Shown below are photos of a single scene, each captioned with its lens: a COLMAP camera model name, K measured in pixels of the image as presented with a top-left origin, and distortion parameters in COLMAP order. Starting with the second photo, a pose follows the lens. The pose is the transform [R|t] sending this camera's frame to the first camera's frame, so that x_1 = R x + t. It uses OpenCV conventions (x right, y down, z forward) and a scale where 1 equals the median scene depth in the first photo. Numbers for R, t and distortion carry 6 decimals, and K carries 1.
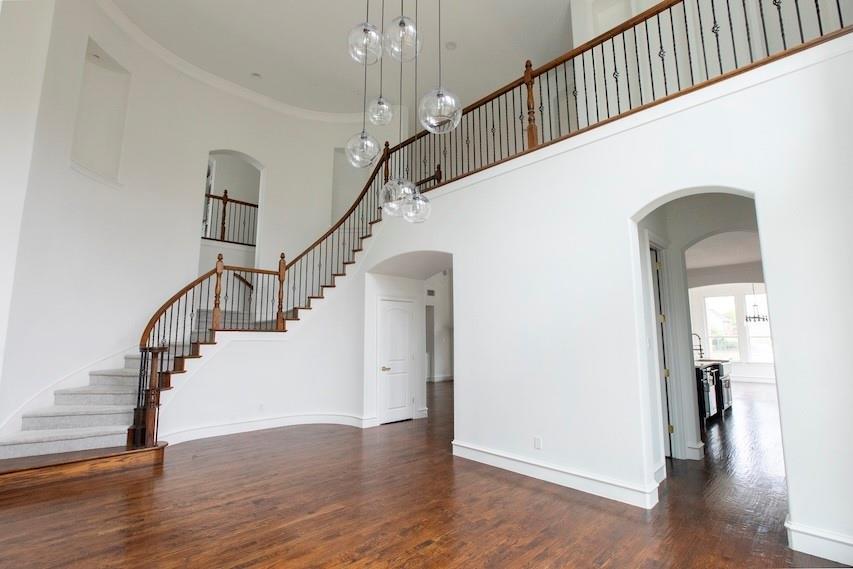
lens RADIAL K [[386.9, 0, 429.0], [0, 386.9, 285.3], [0, 0, 1]] dist [-0.065667, 0.025885]
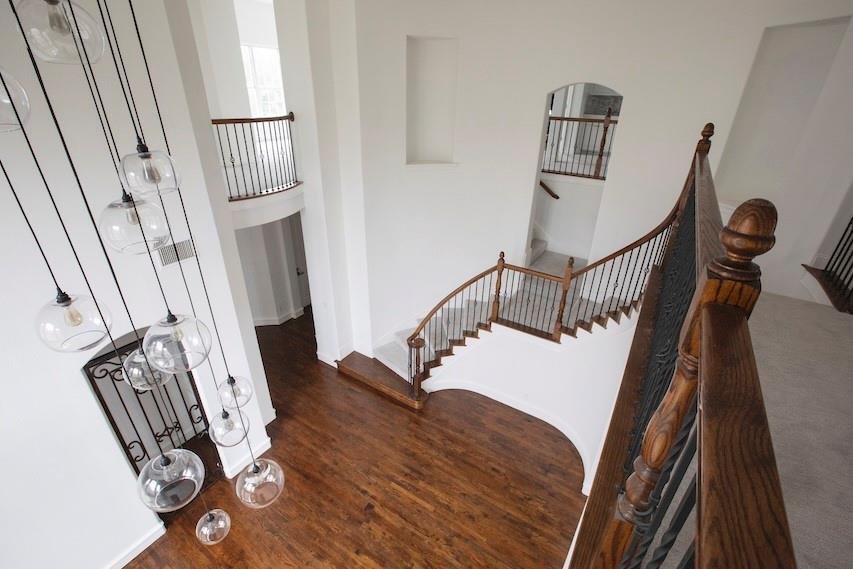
lens RADIAL K [[386.9, 0, 429.0], [0, 386.9, 285.3], [0, 0, 1]] dist [-0.065667, 0.025885]
pose [[0.241669, 0.445357, -0.862121, 0.252835], [0.097692, 0.872775, 0.478246, -0.445244], [0.965429, -0.199800, 0.167414, 0.584306]]
